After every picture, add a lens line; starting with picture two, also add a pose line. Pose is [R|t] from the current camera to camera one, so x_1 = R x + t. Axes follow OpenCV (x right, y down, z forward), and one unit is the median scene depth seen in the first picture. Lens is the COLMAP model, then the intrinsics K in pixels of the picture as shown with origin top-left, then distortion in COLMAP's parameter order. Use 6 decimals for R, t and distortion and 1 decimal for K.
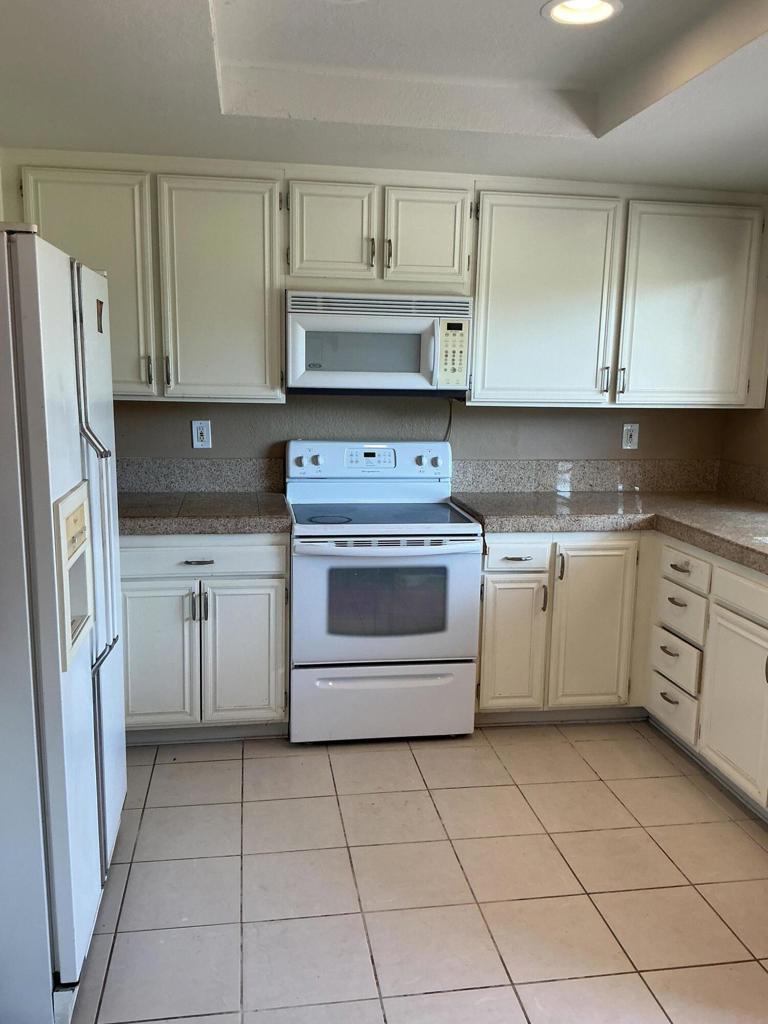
lens RADIAL K [[844.6, 0, 383.4], [0, 844.6, 508.4], [0, 0, 1]] dist [0.109051, -0.207474]
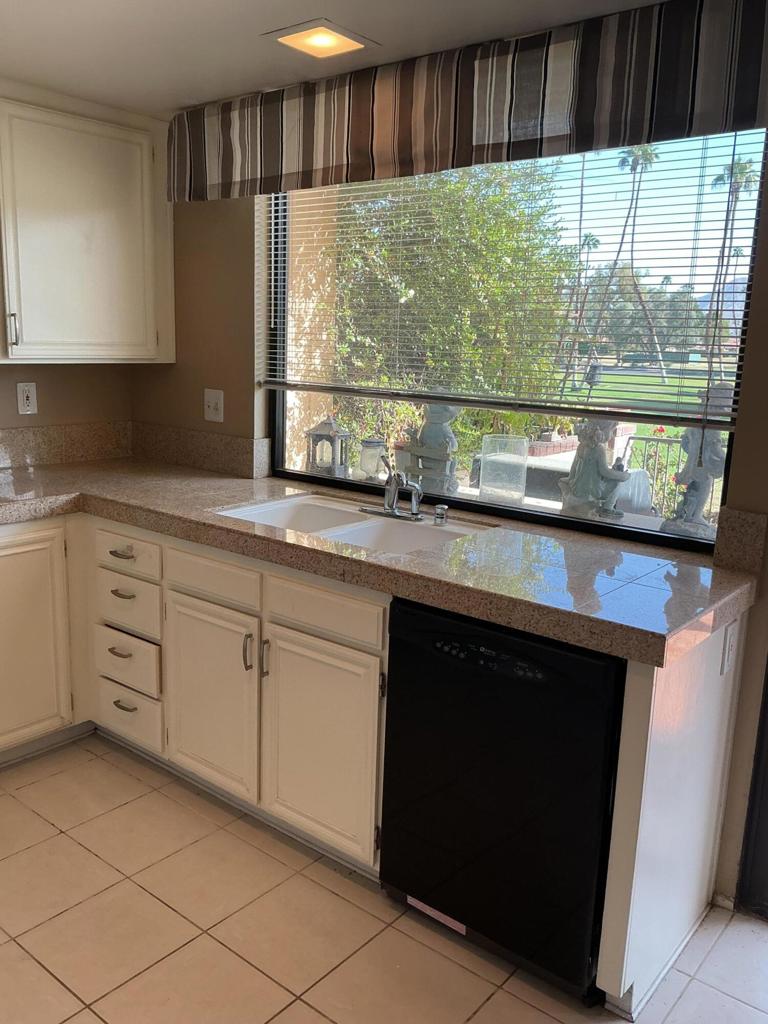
lens RADIAL K [[873.6, 0, 383.2], [0, 873.6, 514.2], [0, 0, 1]] dist [0.005013, -0.001865]
pose [[0.745171, -0.129269, 0.654224, -0.020360], [0.090789, 0.991564, 0.092515, -0.025160], [-0.660664, -0.009543, 0.750621, 0.172220]]
